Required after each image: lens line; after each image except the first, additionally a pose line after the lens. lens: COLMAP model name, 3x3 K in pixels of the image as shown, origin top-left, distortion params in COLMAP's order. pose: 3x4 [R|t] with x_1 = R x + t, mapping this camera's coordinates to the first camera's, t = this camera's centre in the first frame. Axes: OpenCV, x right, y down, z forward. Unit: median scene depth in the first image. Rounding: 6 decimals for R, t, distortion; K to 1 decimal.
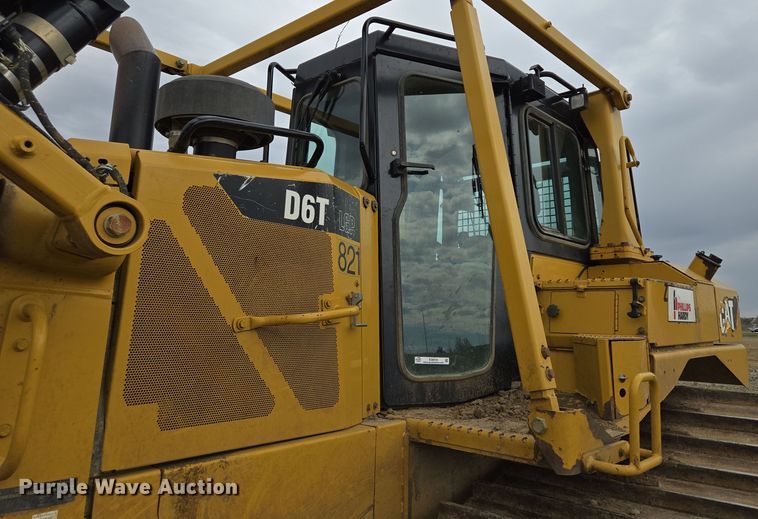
lens RADIAL K [[571.9, 0, 423.2], [0, 571.9, 203.6], [0, 0, 1]] dist [0.086379, -0.081099]
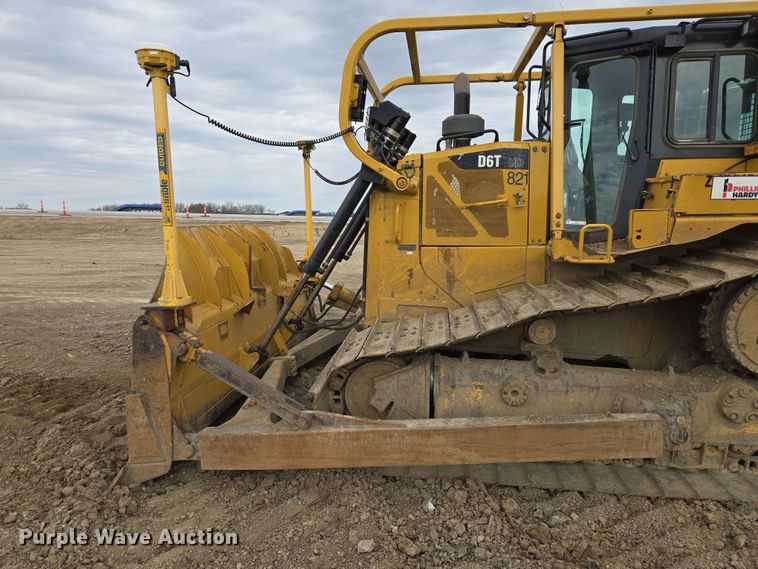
lens RADIAL K [[510.5, 0, 379.0], [0, 510.5, 284.5], [0, 0, 1]] dist [0.095949, -0.085848]
pose [[0.553965, 0.109788, -0.825270, 1.410569], [0.178665, 0.952495, 0.246642, -0.116132], [0.813143, -0.284078, 0.508033, -0.681718]]
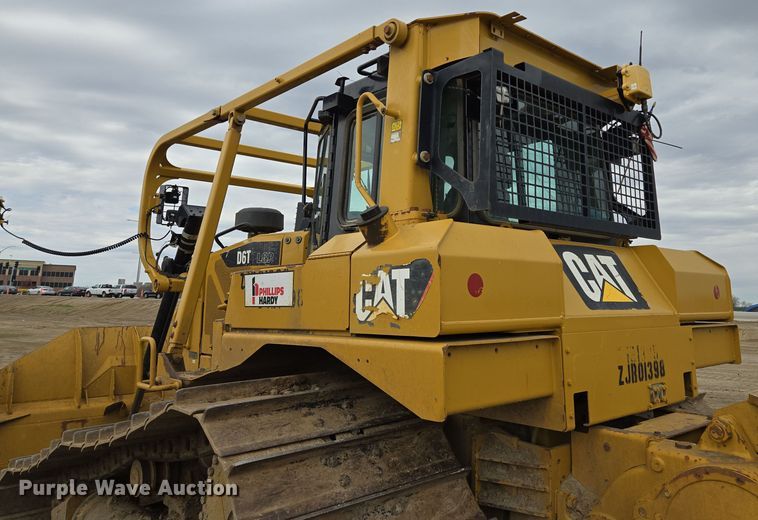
lens RADIAL K [[586.5, 0, 433.2], [0, 586.5, 197.5], [0, 0, 1]] dist [0.066745, -0.002408]
pose [[-0.101949, -0.182221, -0.977958, 1.927394], [0.204865, 0.958162, -0.199889, 0.379146], [0.973466, -0.220728, -0.060353, 1.830818]]
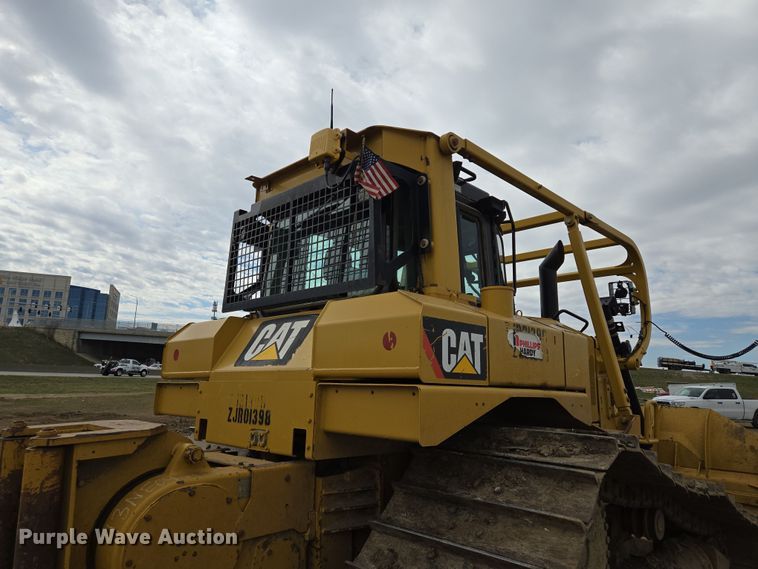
lens RADIAL K [[510.5, 0, 379.0], [0, 510.5, 284.5], [0, 0, 1]] dist [0.095949, -0.085848]
pose [[-0.996107, -0.020170, 0.085809, -0.002556], [-0.052399, 0.918290, -0.392425, 0.794800], [-0.070882, -0.395393, -0.915773, 3.556613]]
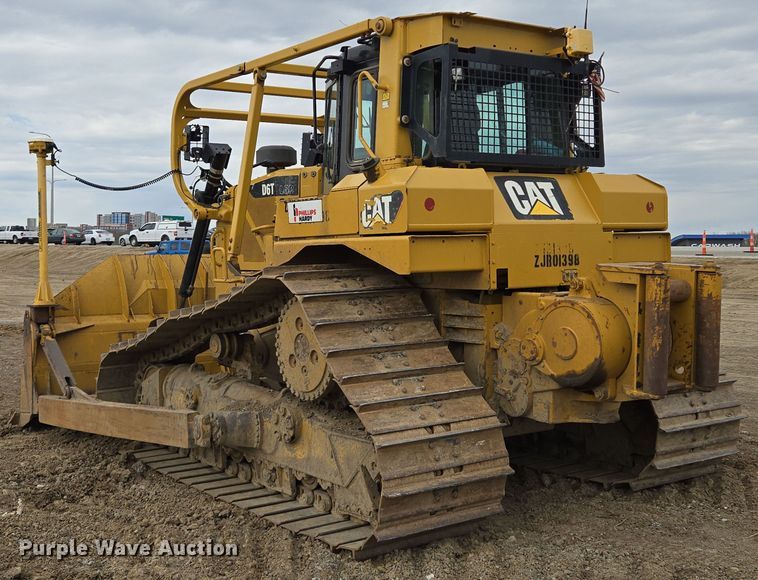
lens RADIAL K [[957.0, 0, 345.9], [0, 957.0, 268.7], [0, 0, 1]] dist [0.110647, -0.004746]
pose [[-0.250280, 0.013722, -0.968076, 3.805832], [0.213531, 0.976060, -0.041370, 0.596399], [0.944333, -0.217069, -0.247218, 2.251351]]
